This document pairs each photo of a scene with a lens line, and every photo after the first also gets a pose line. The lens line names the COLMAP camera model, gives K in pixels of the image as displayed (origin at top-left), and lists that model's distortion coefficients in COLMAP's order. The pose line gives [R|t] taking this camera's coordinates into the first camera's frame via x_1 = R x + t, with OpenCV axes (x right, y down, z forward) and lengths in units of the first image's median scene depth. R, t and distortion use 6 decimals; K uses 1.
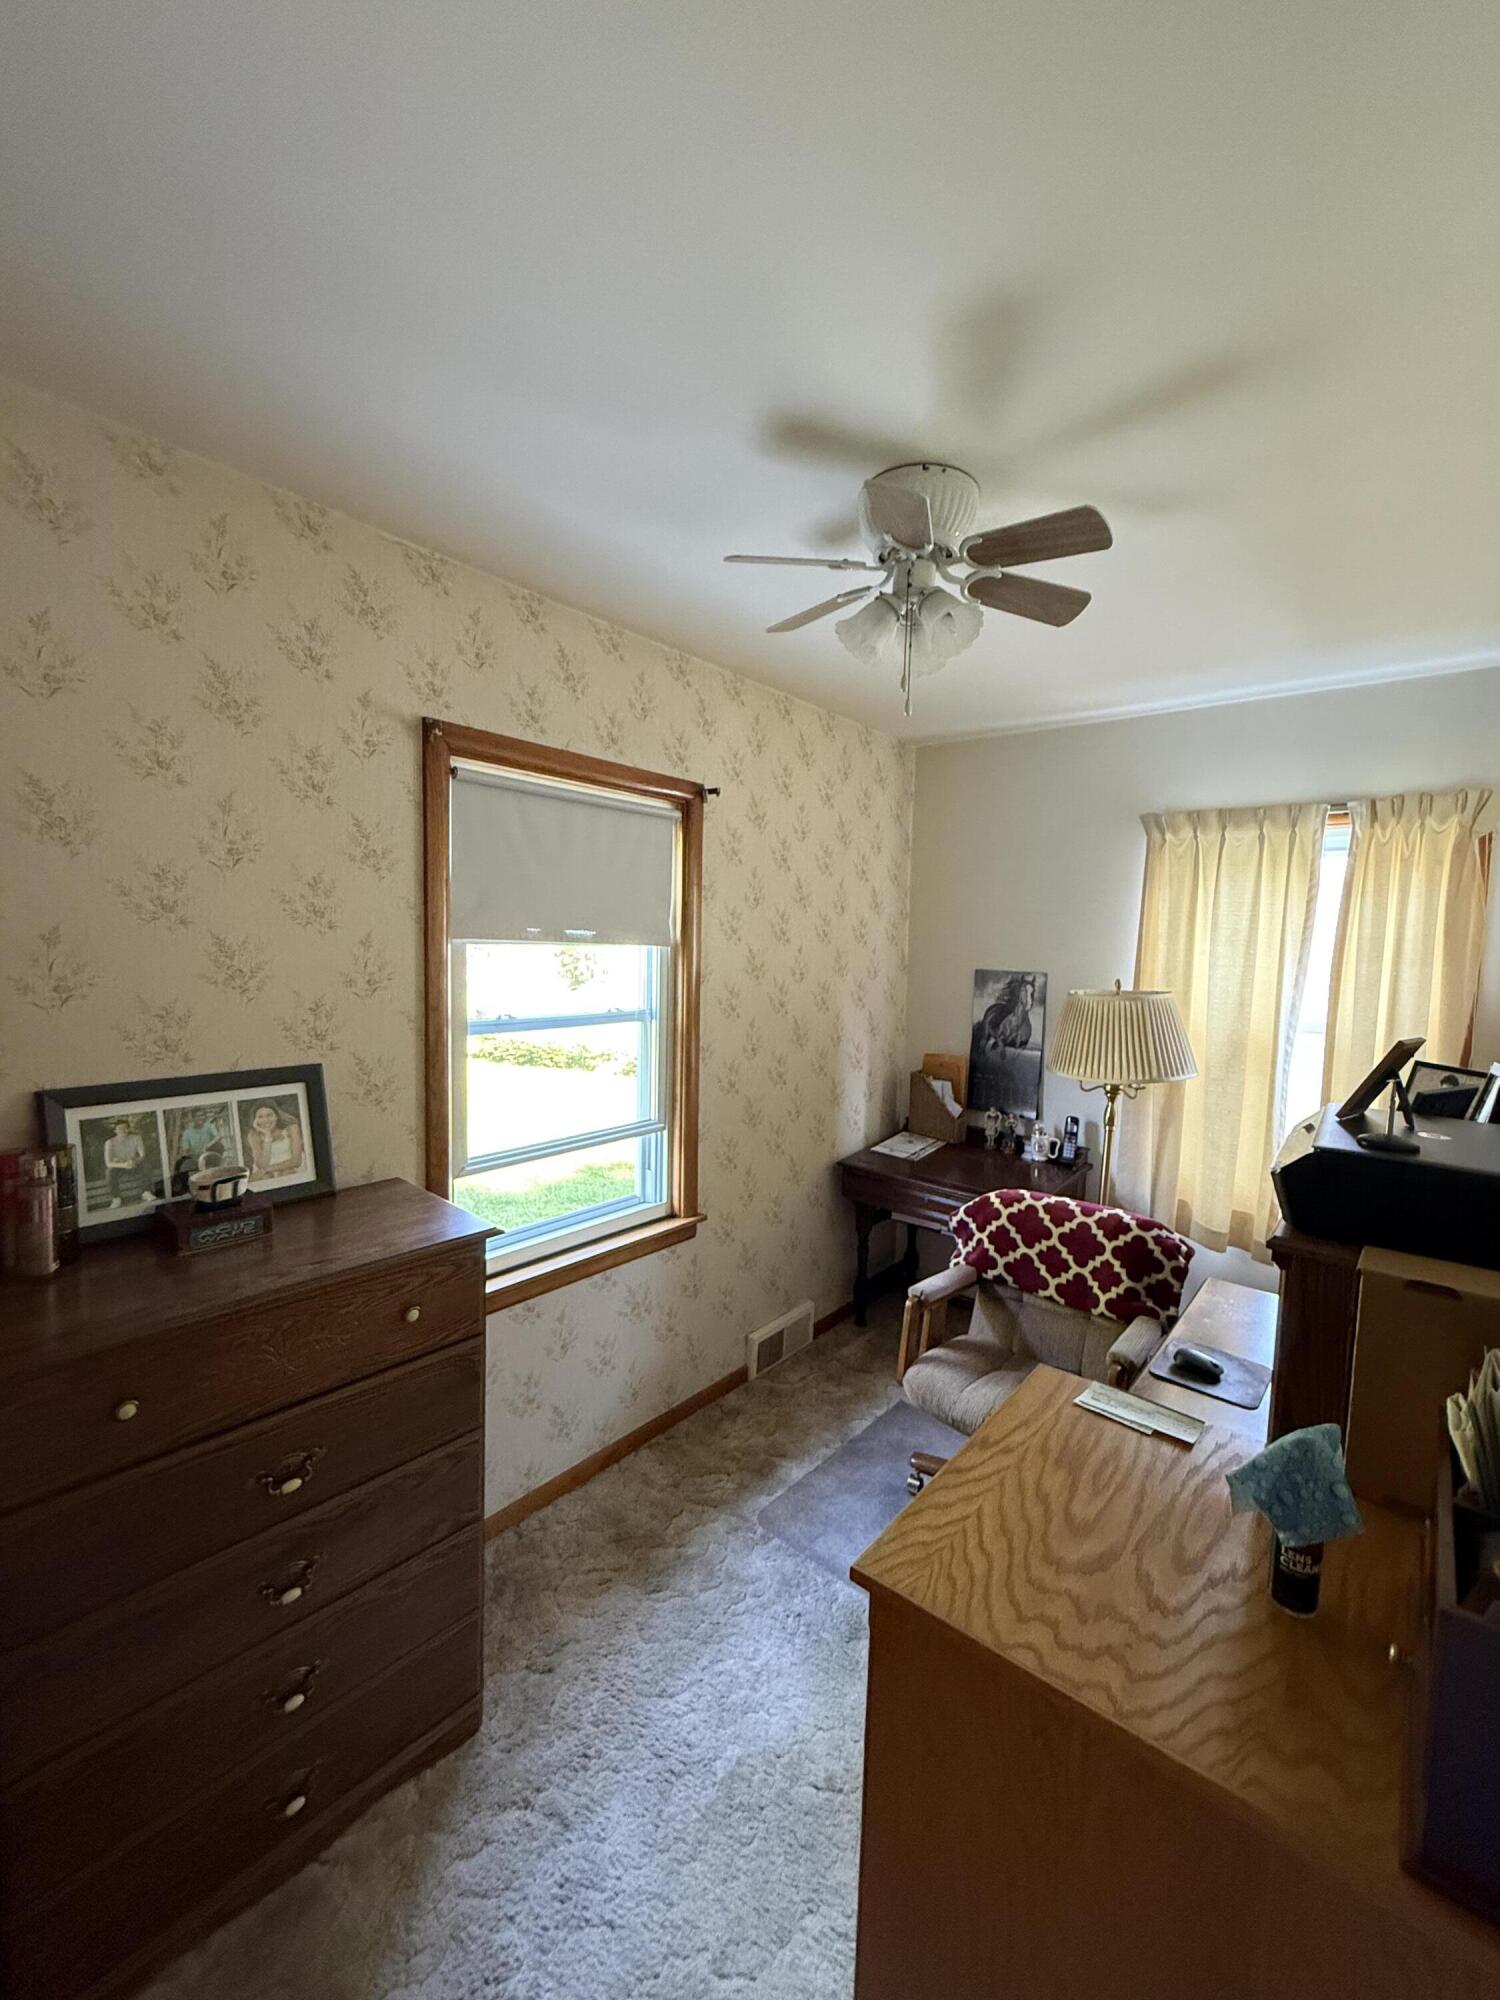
lens RADIAL K [[815.8, 0, 754.8], [0, 815.8, 1007.3], [0, 0, 1]] dist [-0.003310, 0.000744]
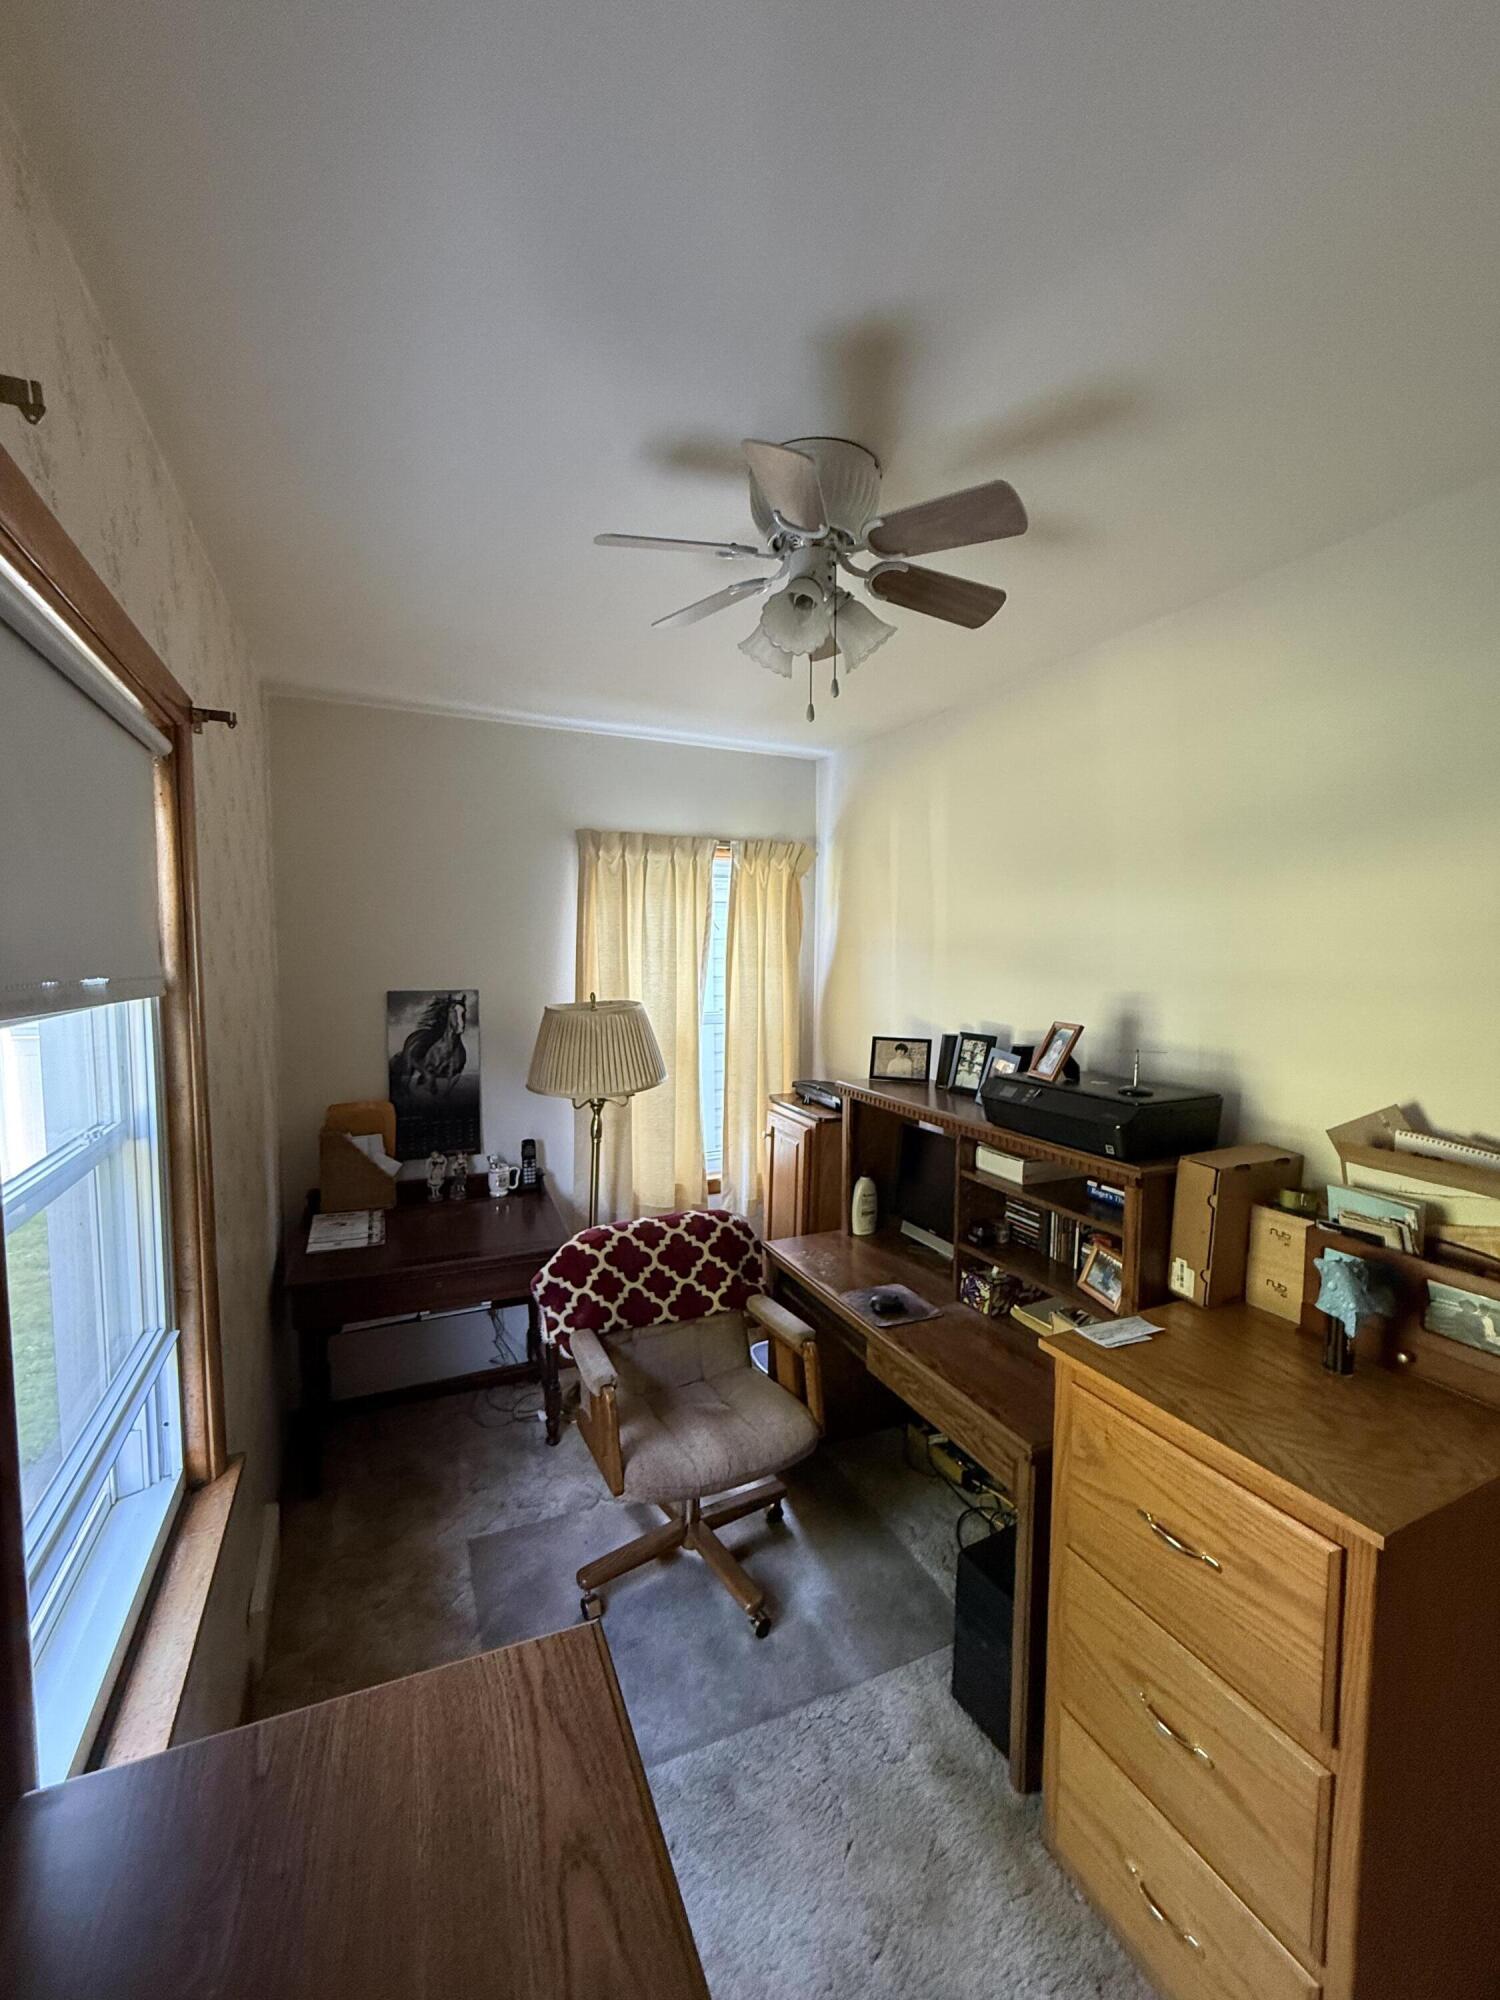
lens RADIAL K [[815.8, 0, 749.7], [0, 815.8, 1003.3], [0, 0, 1]] dist [-0.003310, 0.000744]
pose [[0.434173, -0.084950, 0.896815, -0.400892], [0.083894, 0.995030, 0.053638, -0.063019], [-0.896914, 0.051950, 0.439142, 0.411910]]
